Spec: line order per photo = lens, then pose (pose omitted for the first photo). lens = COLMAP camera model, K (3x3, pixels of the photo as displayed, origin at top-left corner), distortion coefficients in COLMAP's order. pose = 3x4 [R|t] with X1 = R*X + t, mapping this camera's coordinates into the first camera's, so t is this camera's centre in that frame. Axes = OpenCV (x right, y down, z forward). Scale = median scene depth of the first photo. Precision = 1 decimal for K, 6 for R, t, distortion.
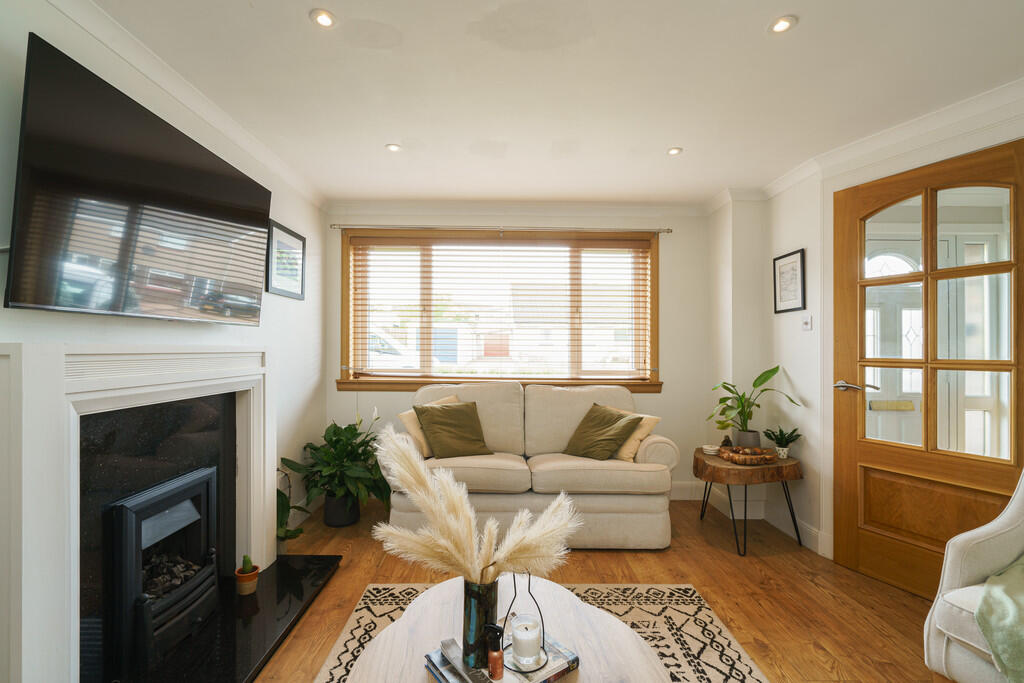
lens RADIAL K [[461.2, 0, 503.7], [0, 461.2, 347.1], [0, 0, 1]] dist [-0.003339, 0.001723]
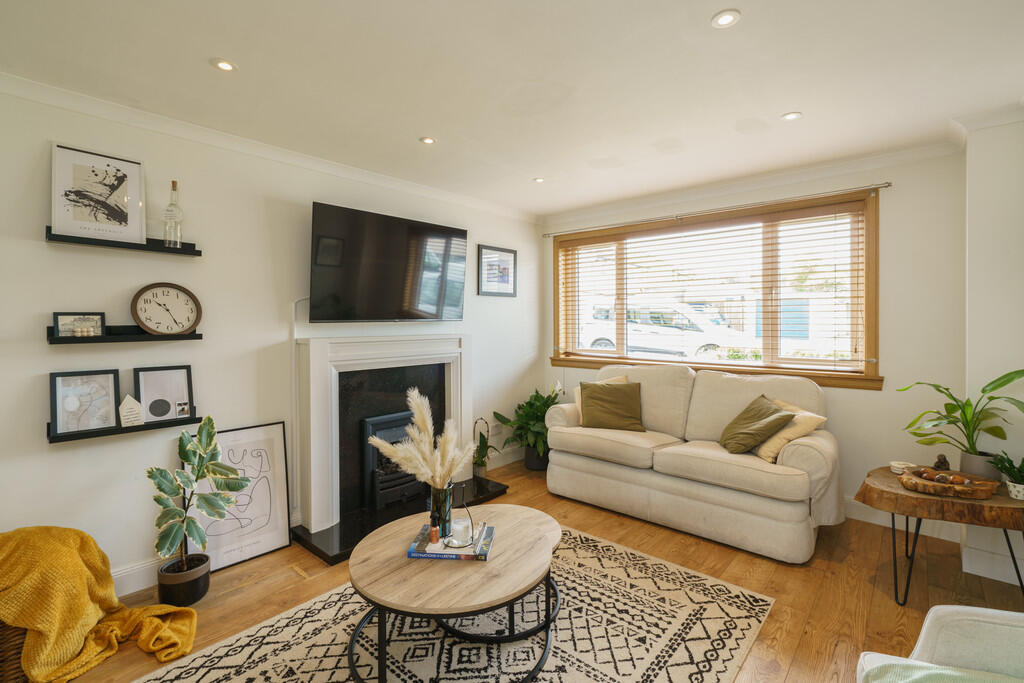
lens RADIAL K [[465.8, 0, 511.6], [0, 465.8, 326.7], [0, 0, 1]] dist [0.001904, 0.000697]
pose [[0.745642, -0.002497, -0.666342, 0.512388], [0.009953, 0.999923, 0.007390, -0.029827], [0.666273, -0.012143, 0.745609, -0.024664]]
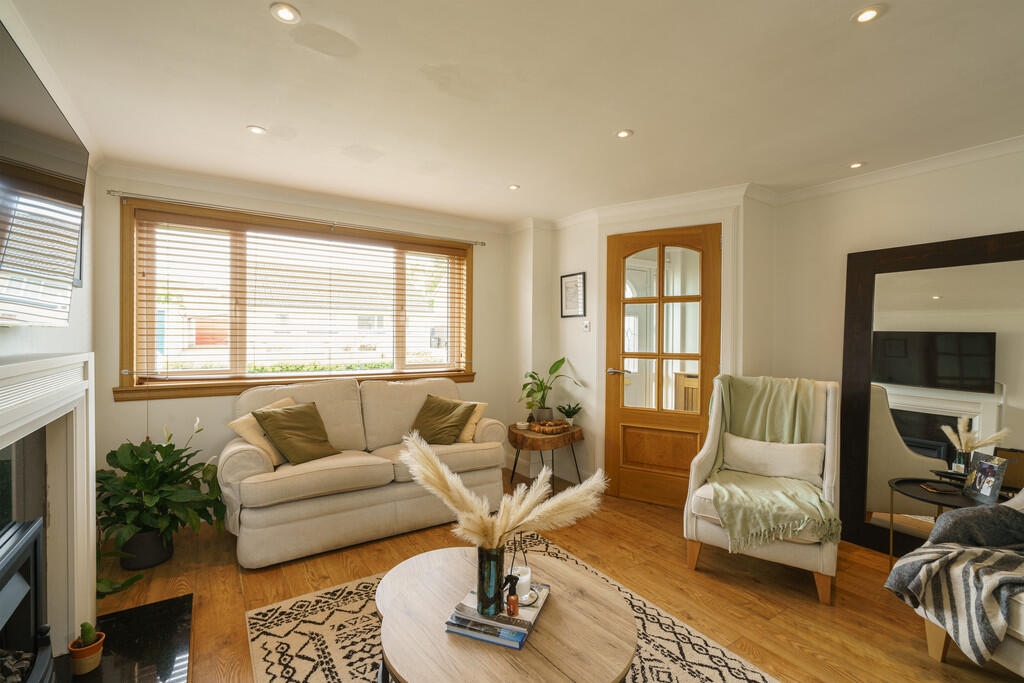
lens RADIAL K [[458.3, 0, 505.0], [0, 458.3, 340.0], [0, 0, 1]] dist [-0.003043, 0.000770]
pose [[0.841139, -0.006248, 0.540783, -0.280470], [-0.001317, 0.999907, 0.013601, -0.029020], [-0.540817, -0.012153, 0.841052, -0.024216]]
